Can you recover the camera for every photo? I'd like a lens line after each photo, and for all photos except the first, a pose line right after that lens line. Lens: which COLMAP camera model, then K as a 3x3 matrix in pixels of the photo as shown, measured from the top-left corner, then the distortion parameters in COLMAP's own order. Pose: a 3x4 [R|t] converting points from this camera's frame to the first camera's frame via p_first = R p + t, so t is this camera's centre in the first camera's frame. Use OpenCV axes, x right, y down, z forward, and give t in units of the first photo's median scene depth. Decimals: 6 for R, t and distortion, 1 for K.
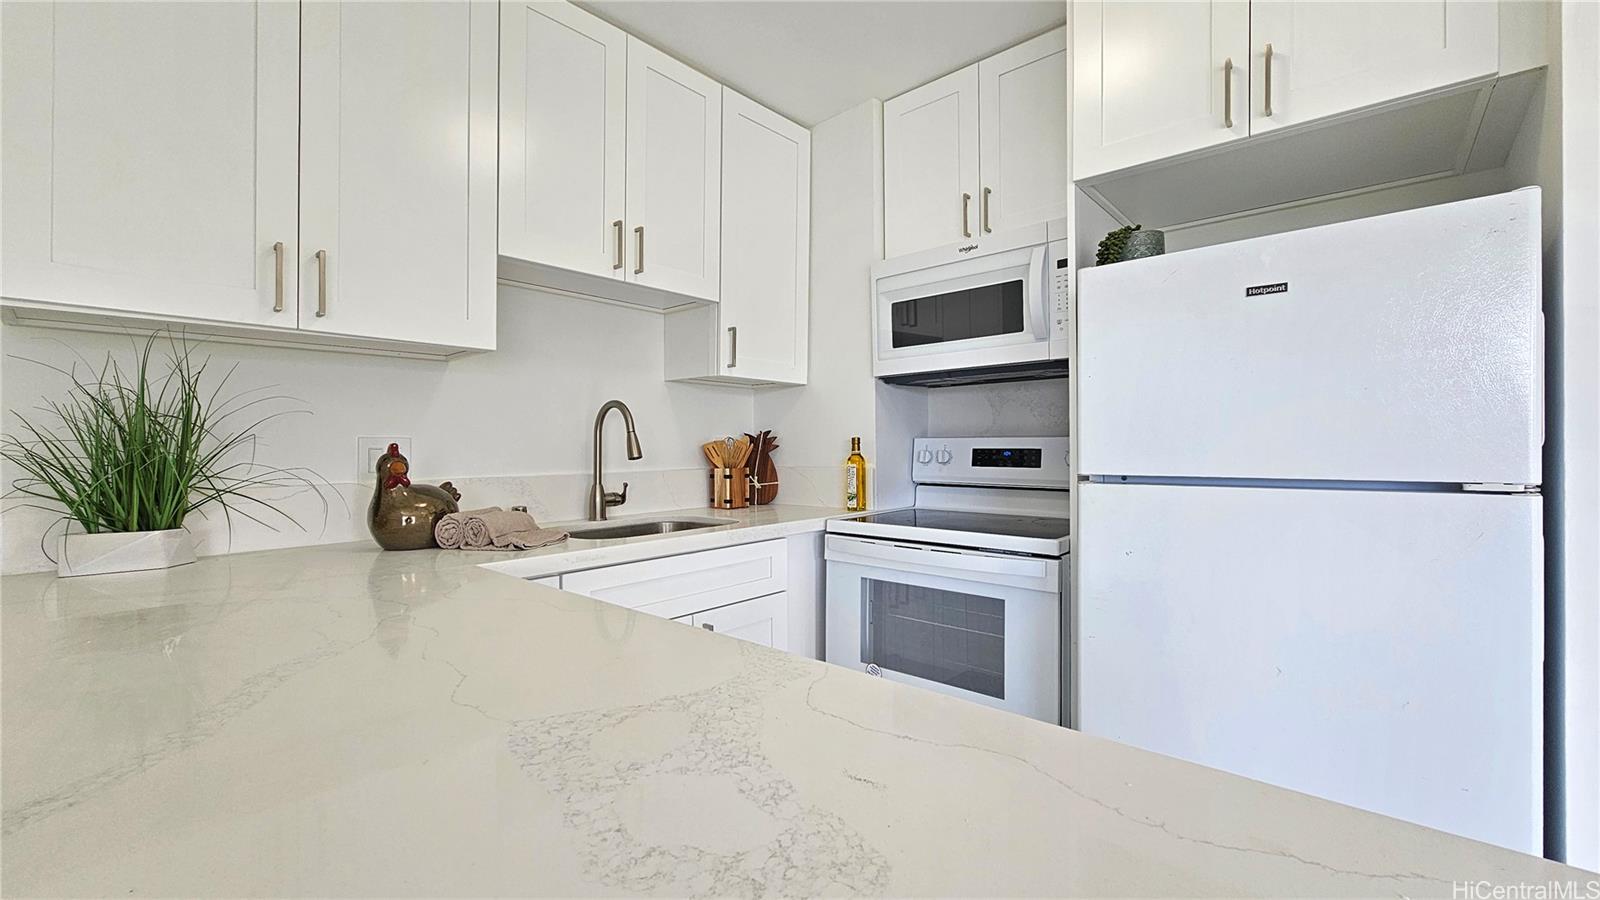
lens RADIAL K [[645.0, 0, 778.4], [0, 645.0, 438.8], [0, 0, 1]] dist [-0.000693, -0.000203]
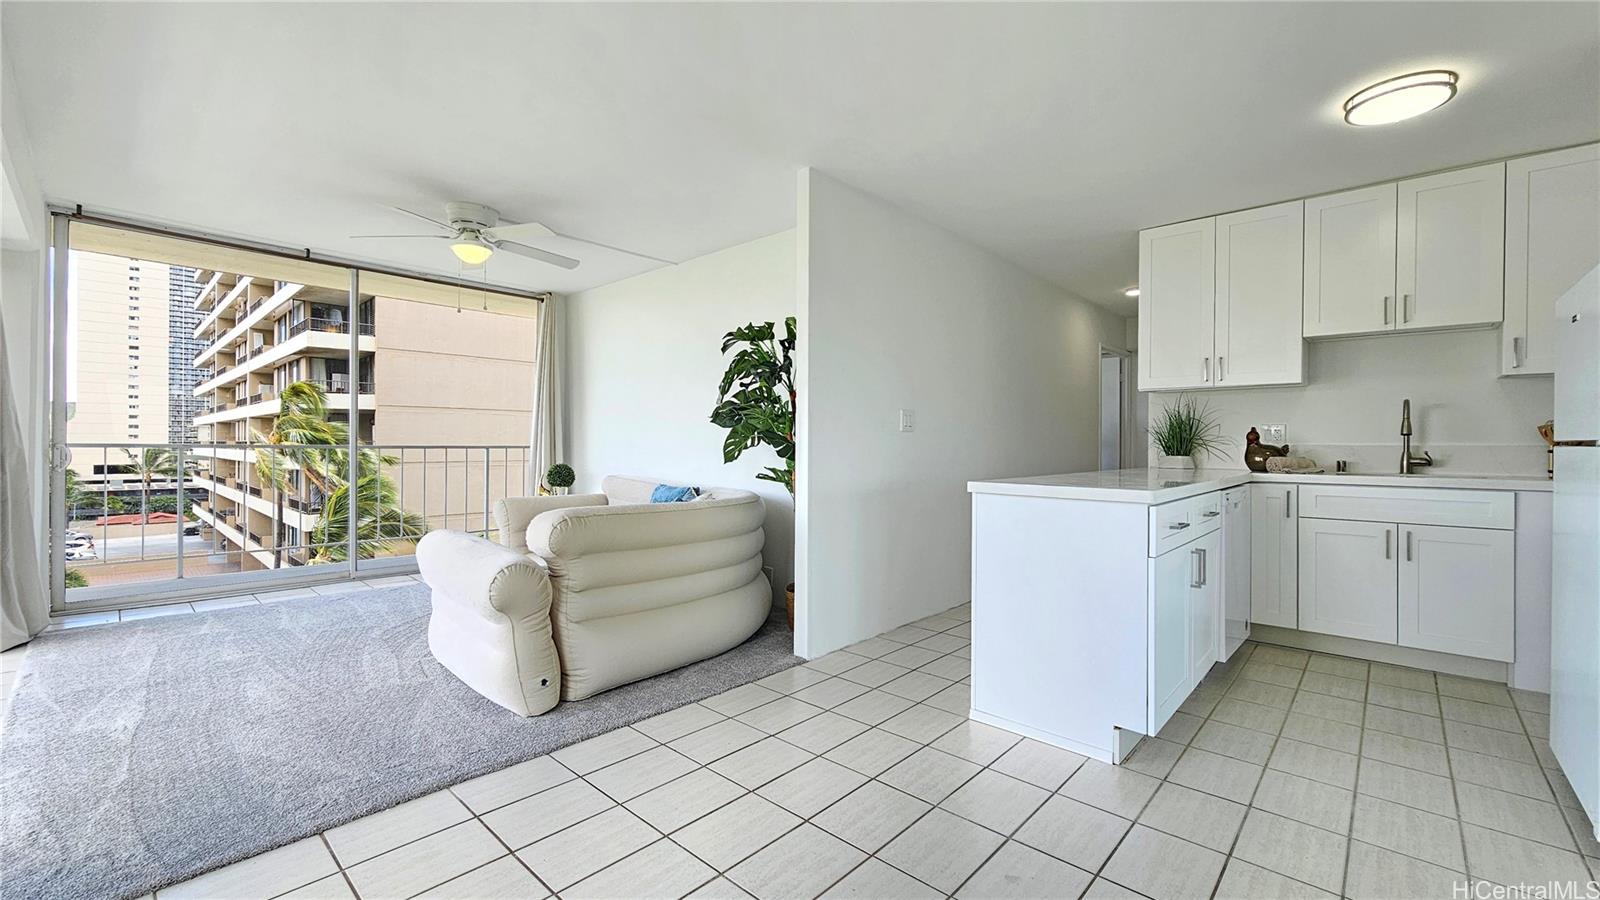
lens RADIAL K [[645.0, 0, 808.5], [0, 645.0, 449.4], [0, 0, 1]] dist [-0.000693, -0.000203]
pose [[-0.012151, 0.017476, -0.999773, 1.279809], [0.006922, 0.999825, 0.017393, 0.024756], [0.999902, -0.006709, -0.012270, -0.446621]]
